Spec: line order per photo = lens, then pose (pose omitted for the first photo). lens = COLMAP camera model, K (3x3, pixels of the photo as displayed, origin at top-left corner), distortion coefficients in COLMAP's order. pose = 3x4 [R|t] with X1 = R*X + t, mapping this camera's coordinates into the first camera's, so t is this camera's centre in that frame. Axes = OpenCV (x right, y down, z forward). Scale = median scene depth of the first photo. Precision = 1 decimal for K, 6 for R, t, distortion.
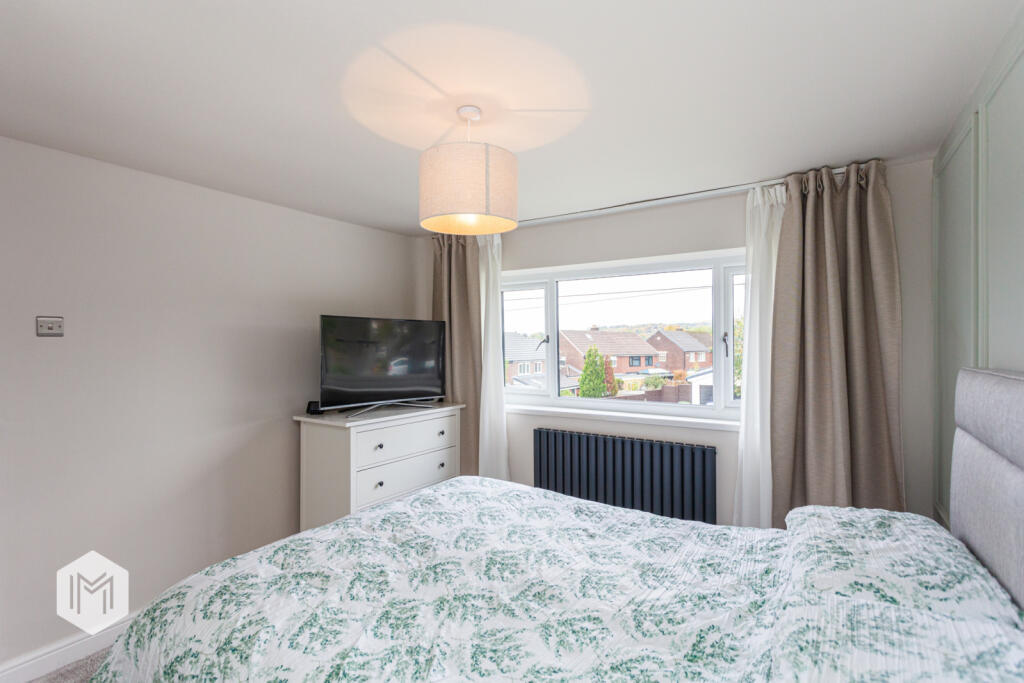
lens RADIAL K [[480.9, 0, 504.7], [0, 480.9, 341.4], [0, 0, 1]] dist [0.000087, 0.002635]
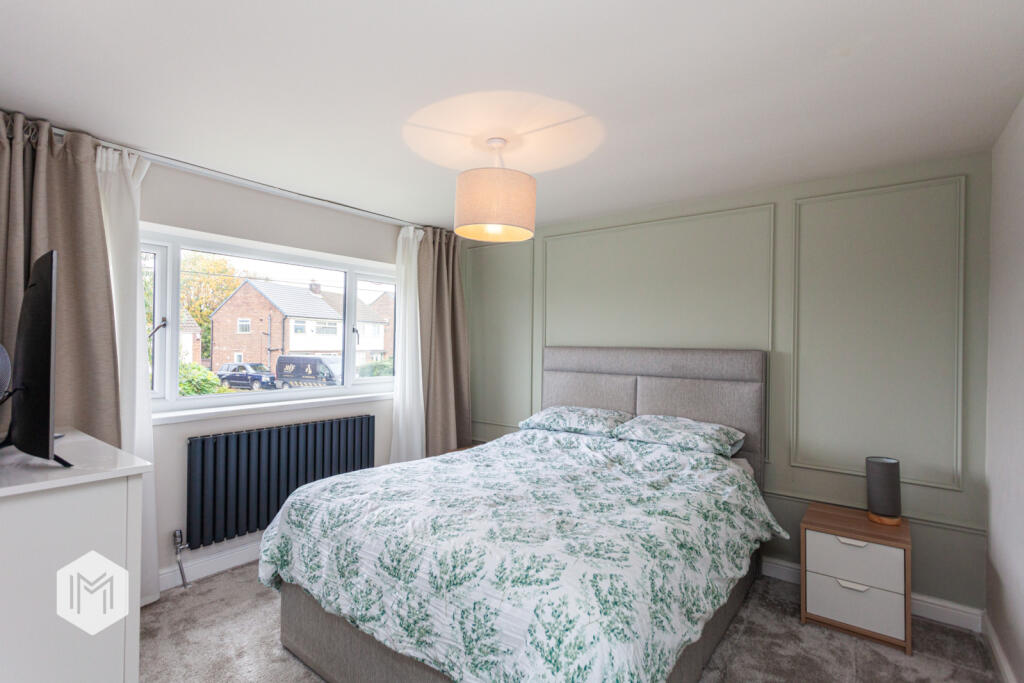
lens RADIAL K [[480.9, 0, 502.3], [0, 480.9, 342.5], [0, 0, 1]] dist [0.000087, 0.002635]
pose [[0.093203, 0.004818, 0.995635, -1.214896], [-0.015166, 0.999879, -0.003419, 0.040955], [-0.995532, -0.014781, 0.093265, 0.808751]]
